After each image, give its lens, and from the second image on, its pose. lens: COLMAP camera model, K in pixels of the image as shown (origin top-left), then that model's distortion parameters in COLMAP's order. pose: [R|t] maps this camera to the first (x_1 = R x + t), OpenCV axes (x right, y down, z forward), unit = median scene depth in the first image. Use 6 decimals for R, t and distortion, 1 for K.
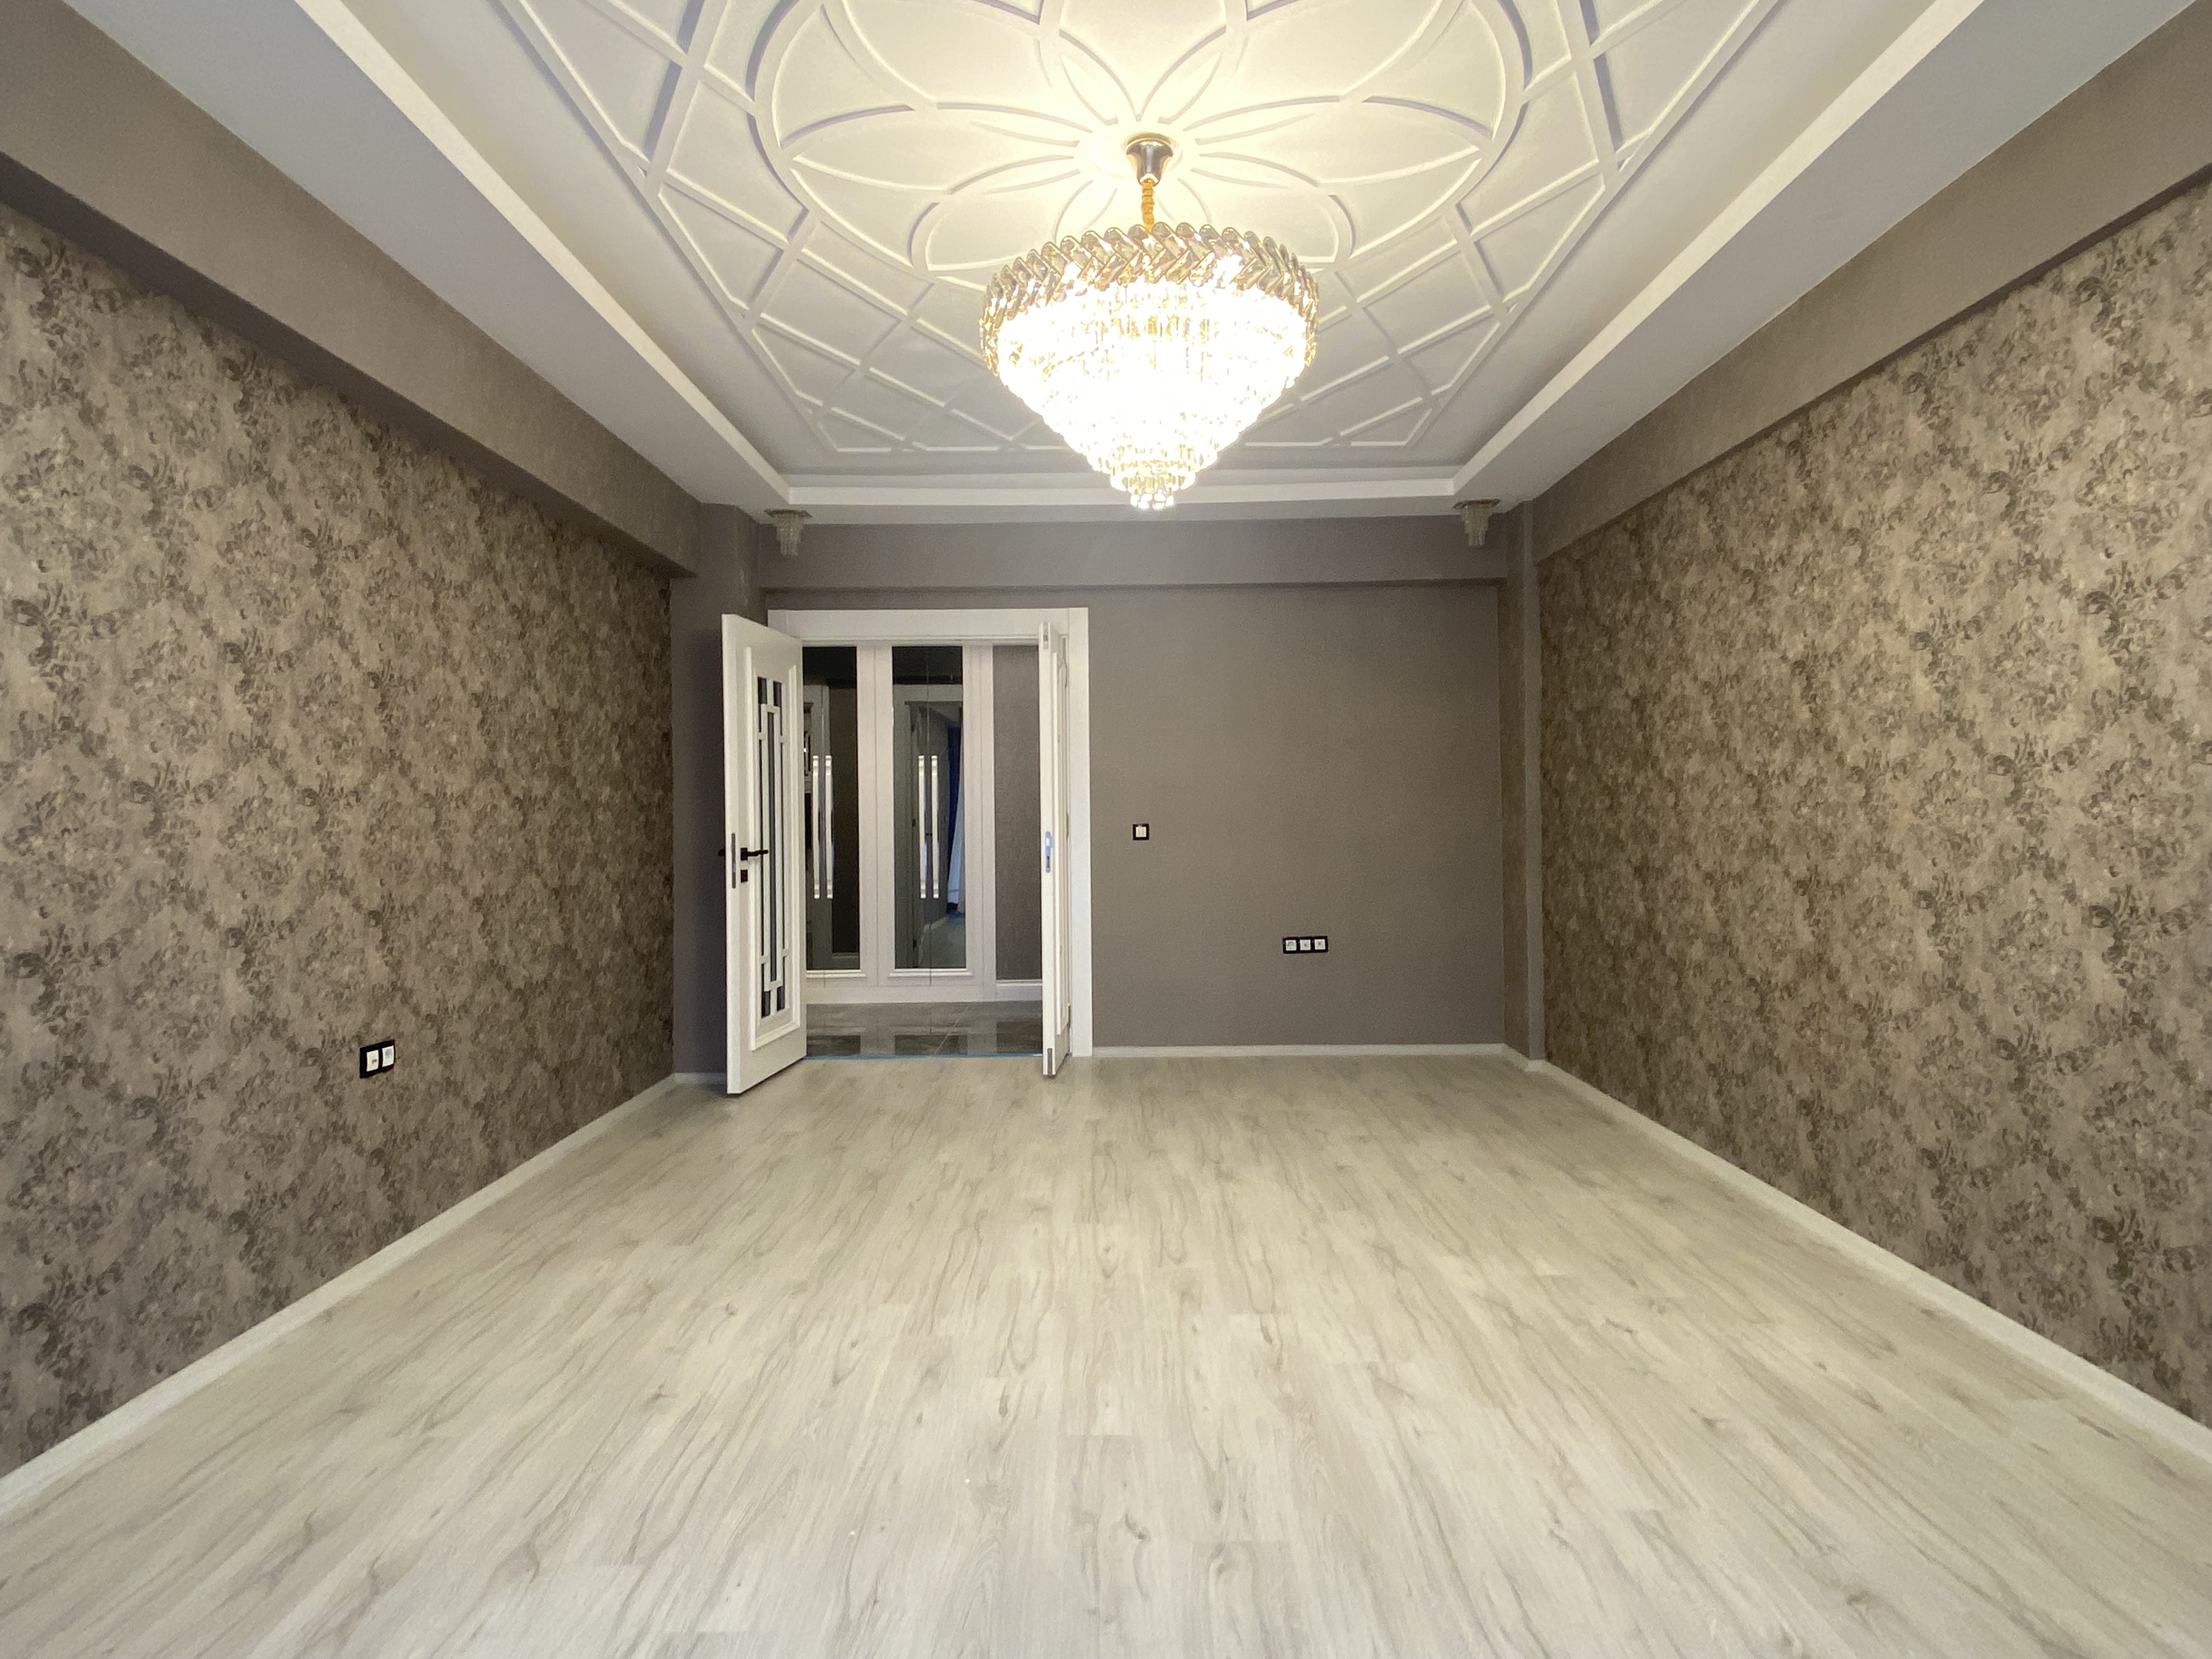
lens RADIAL K [[1209.8, 0, 1104.1], [0, 1209.8, 812.6], [0, 0, 1]] dist [0.049465, -0.047619]
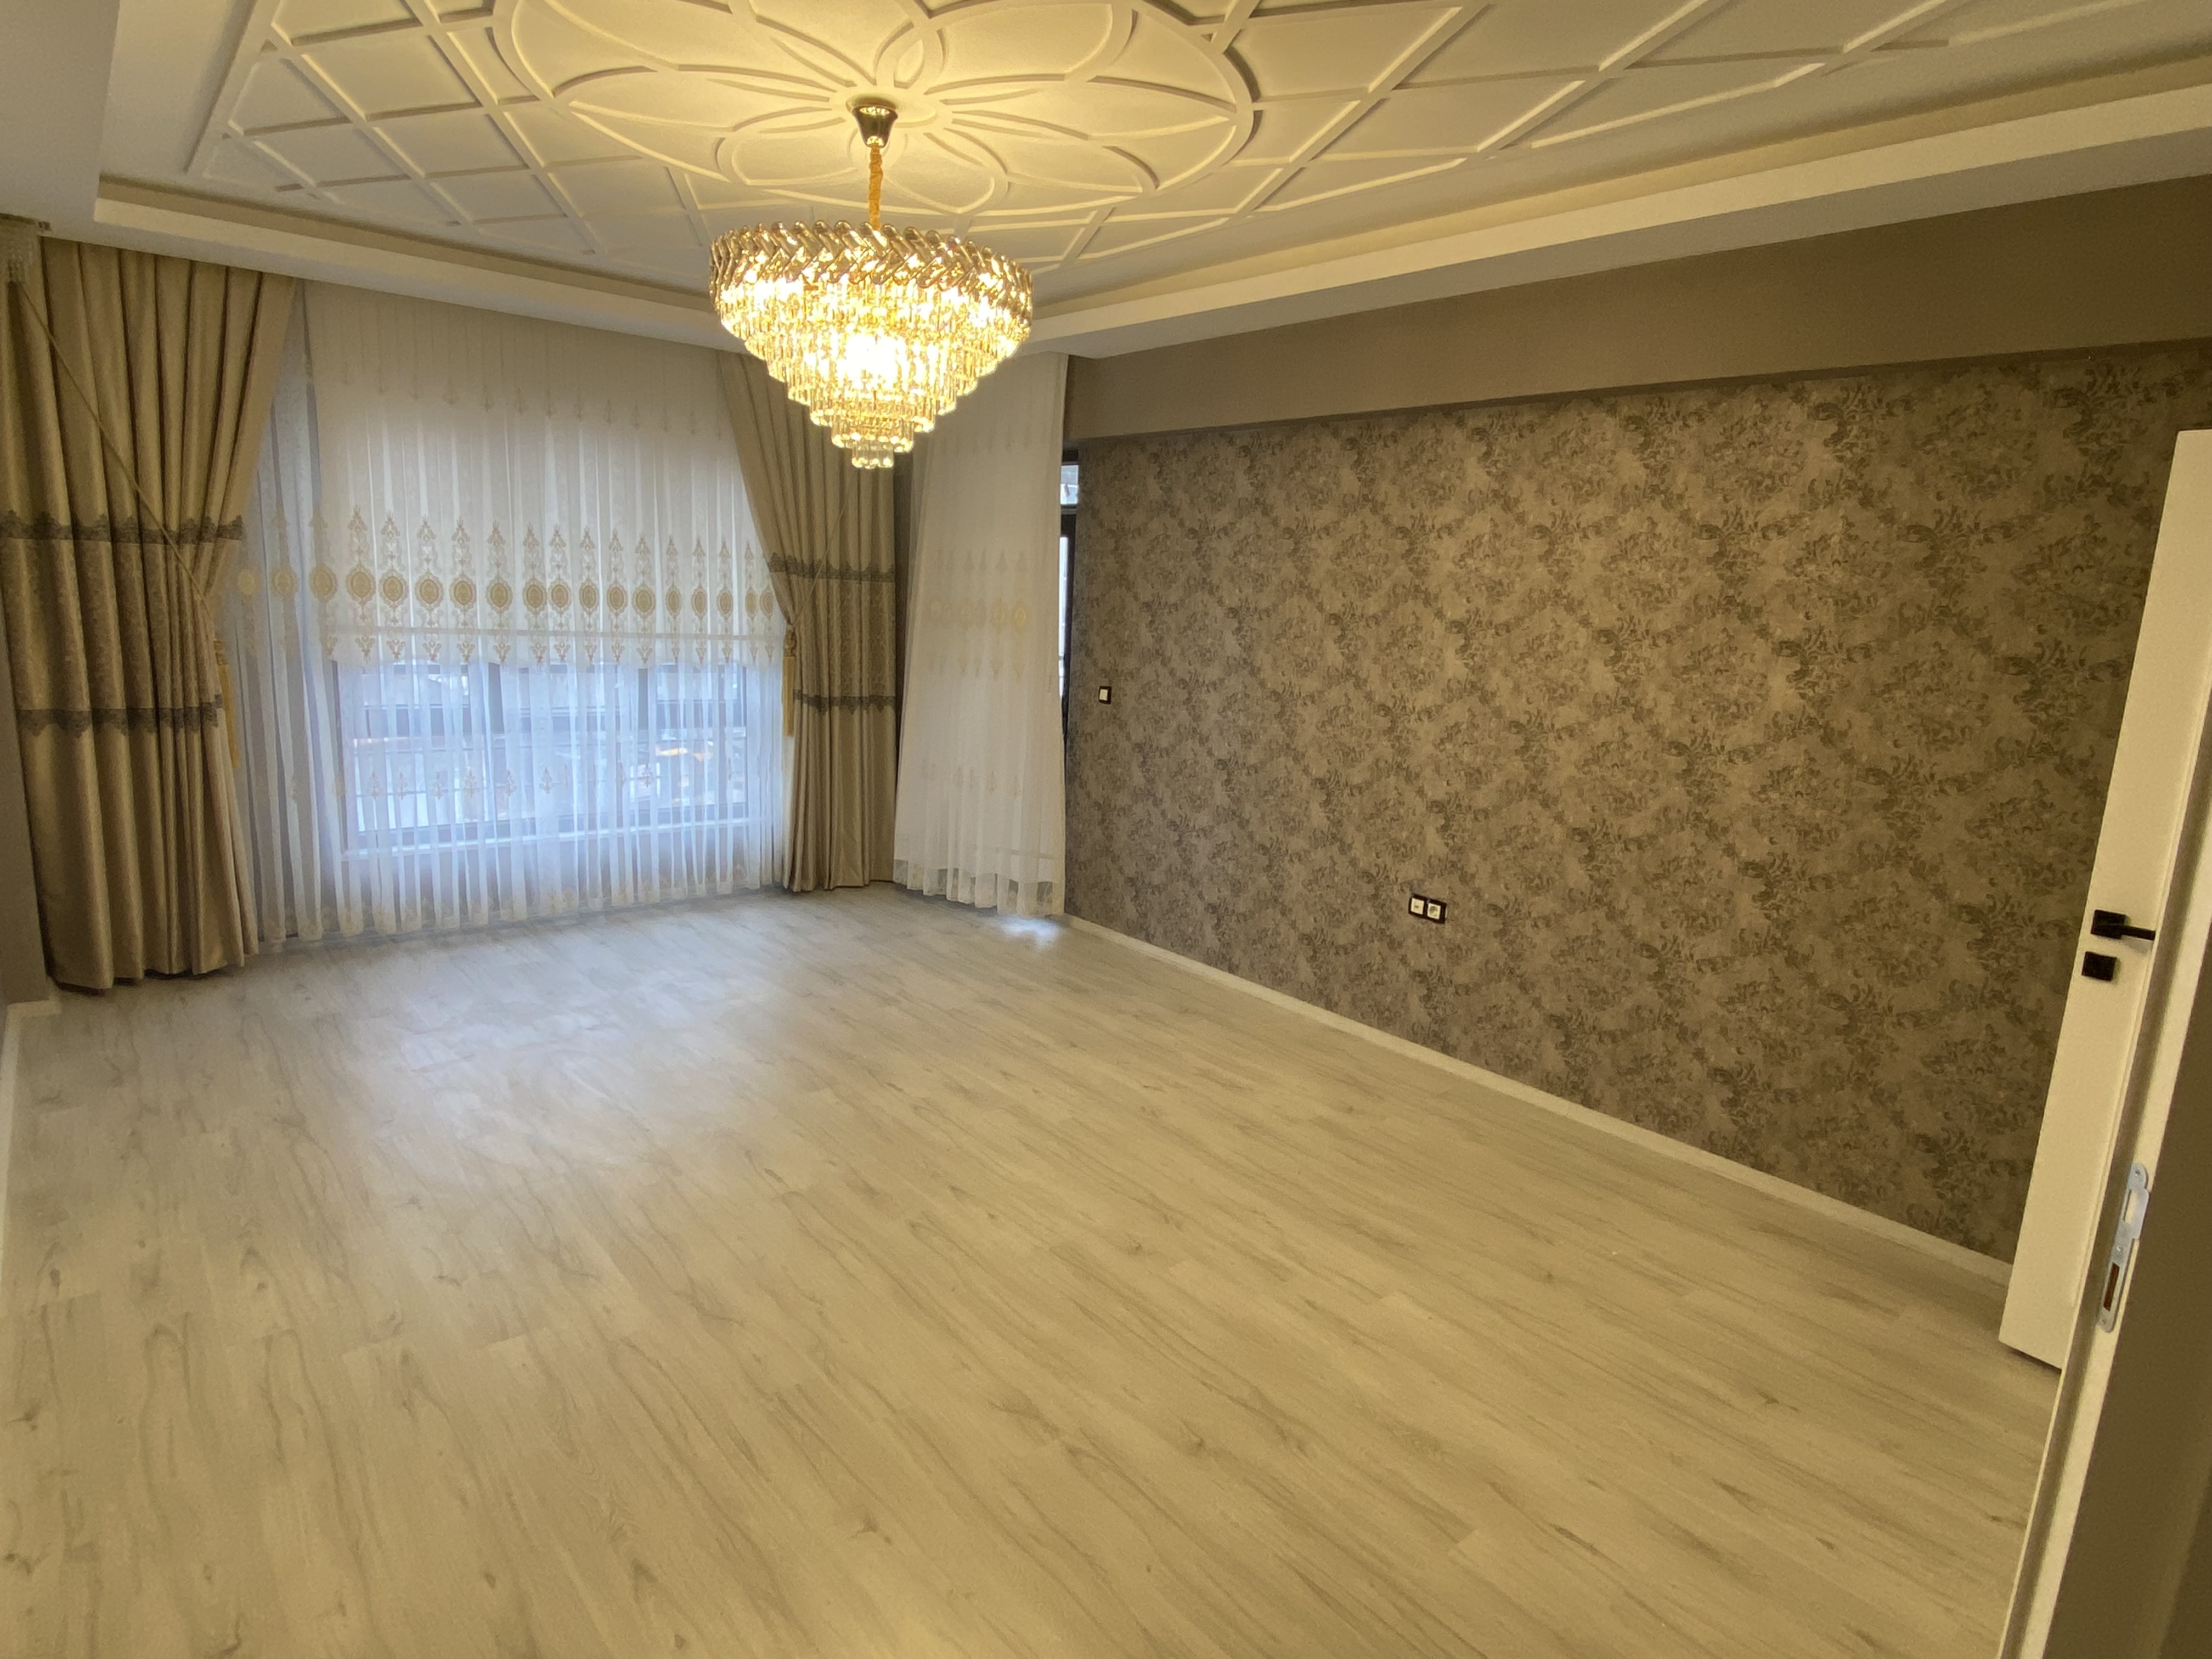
lens RADIAL K [[1209.8, 0, 1103.9], [0, 1209.8, 812.2], [0, 0, 1]] dist [0.049465, -0.047619]
pose [[-0.763078, 0.092024, -0.639721, 0.592989], [-0.038047, 0.981699, 0.186601, -0.157898], [0.645185, 0.166731, -0.745612, 1.946844]]
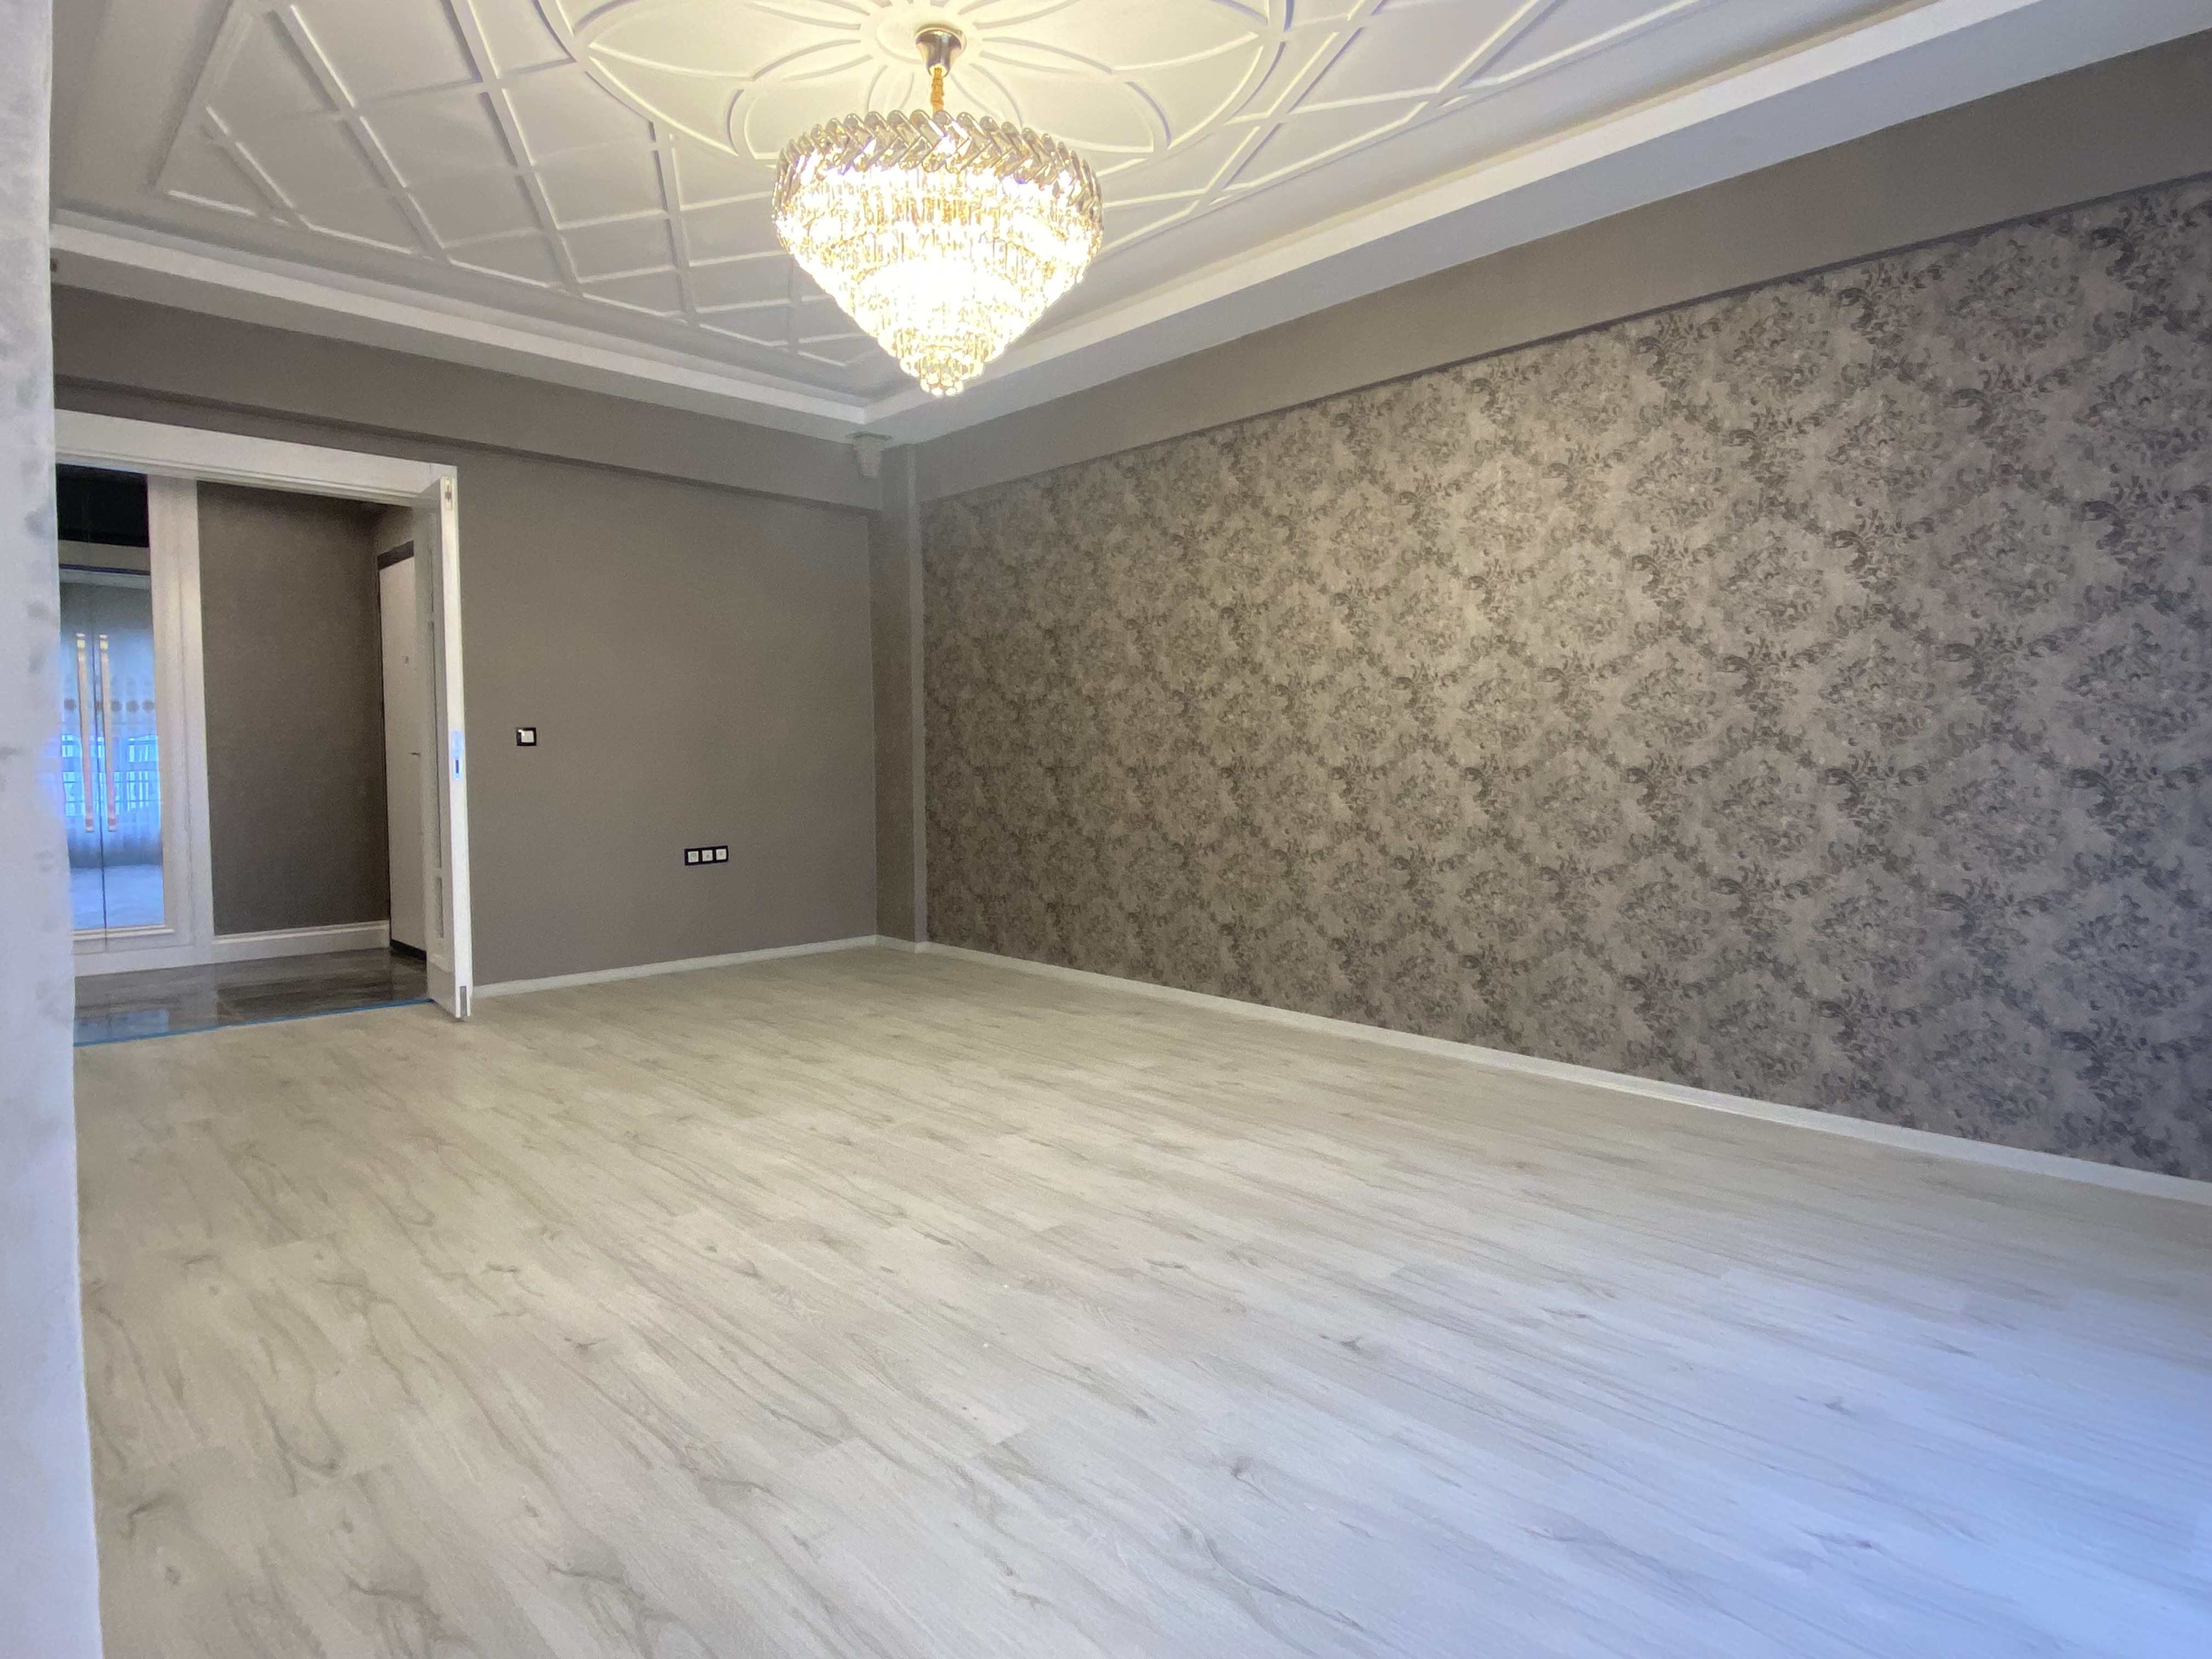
lens RADIAL K [[1209.8, 0, 1091.9], [0, 1209.8, 821.1], [0, 0, 1]] dist [0.049465, -0.047619]
pose [[0.722758, -0.028536, 0.690512, -0.584970], [-0.007701, 0.998753, 0.049335, 0.060025], [-0.691059, -0.040975, 0.721636, 0.138001]]
